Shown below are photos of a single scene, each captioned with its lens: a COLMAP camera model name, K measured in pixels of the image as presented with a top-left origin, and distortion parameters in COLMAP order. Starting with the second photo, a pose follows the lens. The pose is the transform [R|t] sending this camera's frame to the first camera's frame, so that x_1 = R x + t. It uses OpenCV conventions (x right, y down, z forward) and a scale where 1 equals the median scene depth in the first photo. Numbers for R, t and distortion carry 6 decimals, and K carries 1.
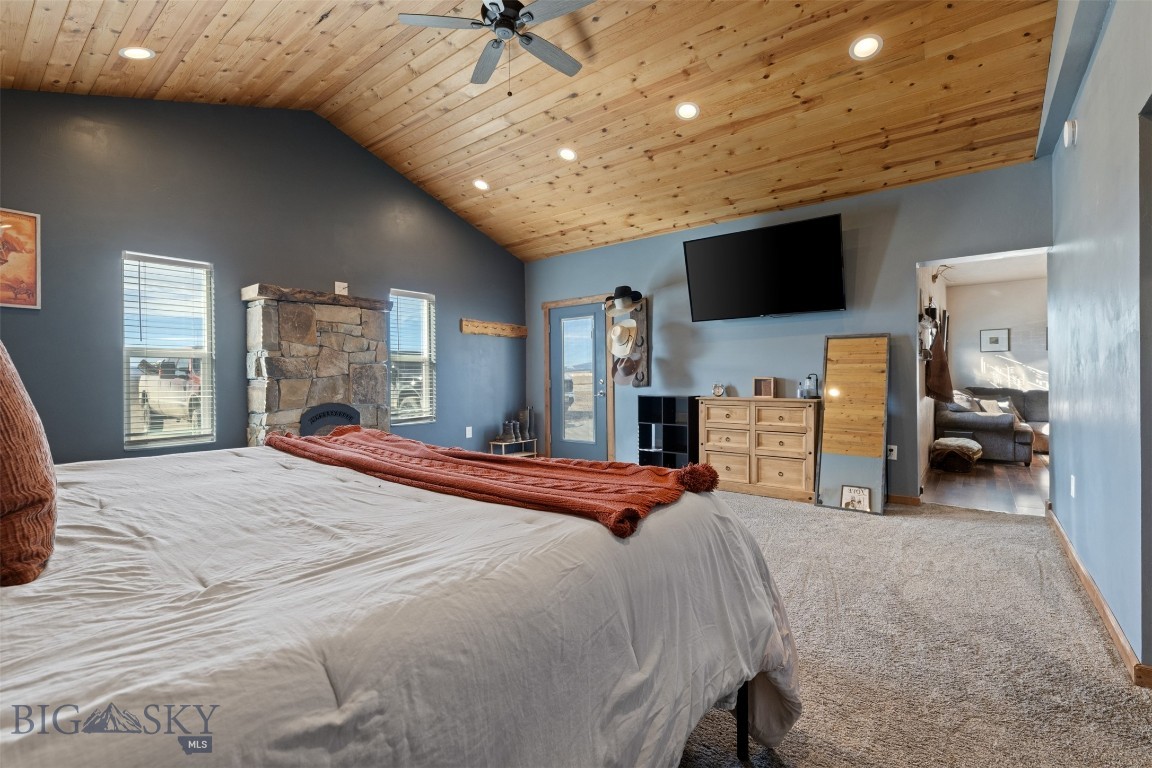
lens RADIAL K [[511.3, 0, 578.3], [0, 511.3, 376.6], [0, 0, 1]] dist [-0.000276, -0.000103]
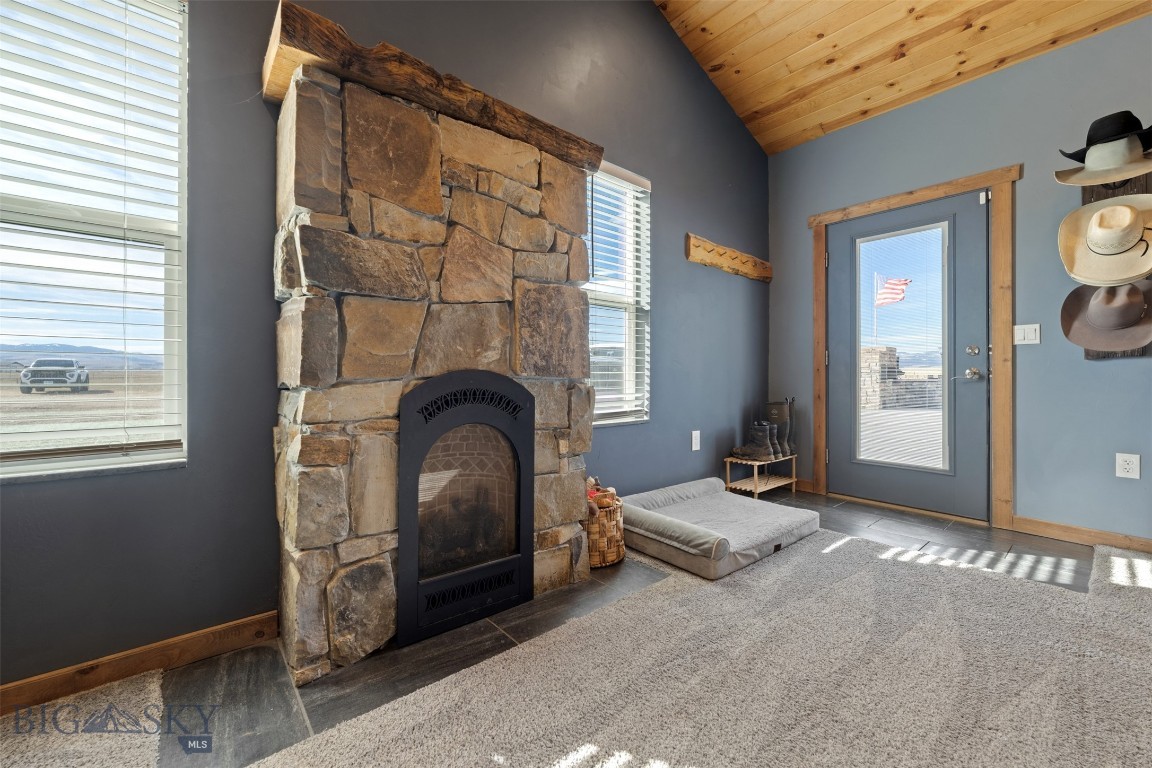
lens RADIAL K [[458.3, 0, 573.4], [0, 458.3, 378.1], [0, 0, 1]] dist [-0.002523, 0.000277]
pose [[0.979793, 0.015154, -0.199441, -0.324790], [-0.014142, 0.999879, 0.006499, 0.052765], [0.199515, -0.003547, 0.979888, 0.644575]]
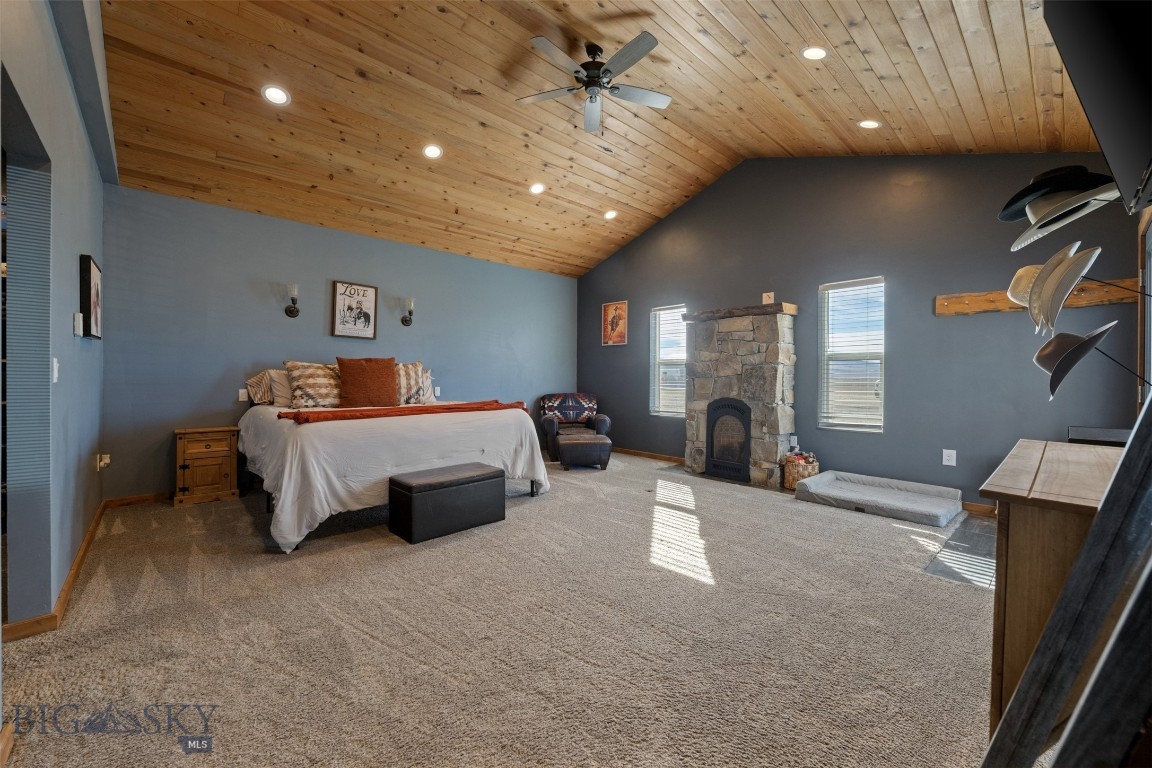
lens RADIAL K [[451.1, 0, 575.1], [0, 451.1, 375.9], [0, 0, 1]] dist [-0.000329, 0.000223]
pose [[-0.160002, 0.006518, -0.987095, 0.626372], [-0.002421, 0.999973, 0.006996, -0.007485], [0.987114, 0.003509, -0.159982, 0.785326]]
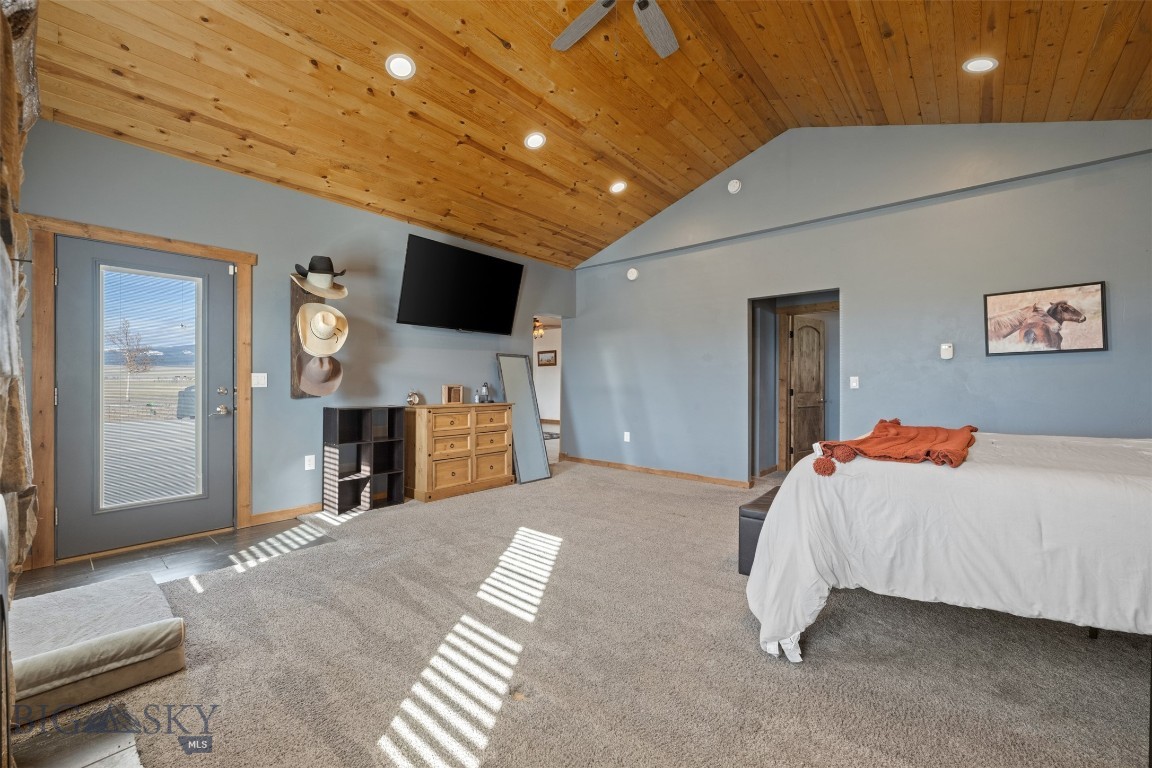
lens RADIAL K [[458.9, 0, 579.5], [0, 458.9, 381.7], [0, 0, 1]] dist [0.000283, 0.000036]
pose [[0.044981, 0.013250, 0.998900, -0.640393], [-0.004366, 0.999905, -0.013066, 0.005342], [-0.998978, -0.003774, 0.045034, 0.731733]]
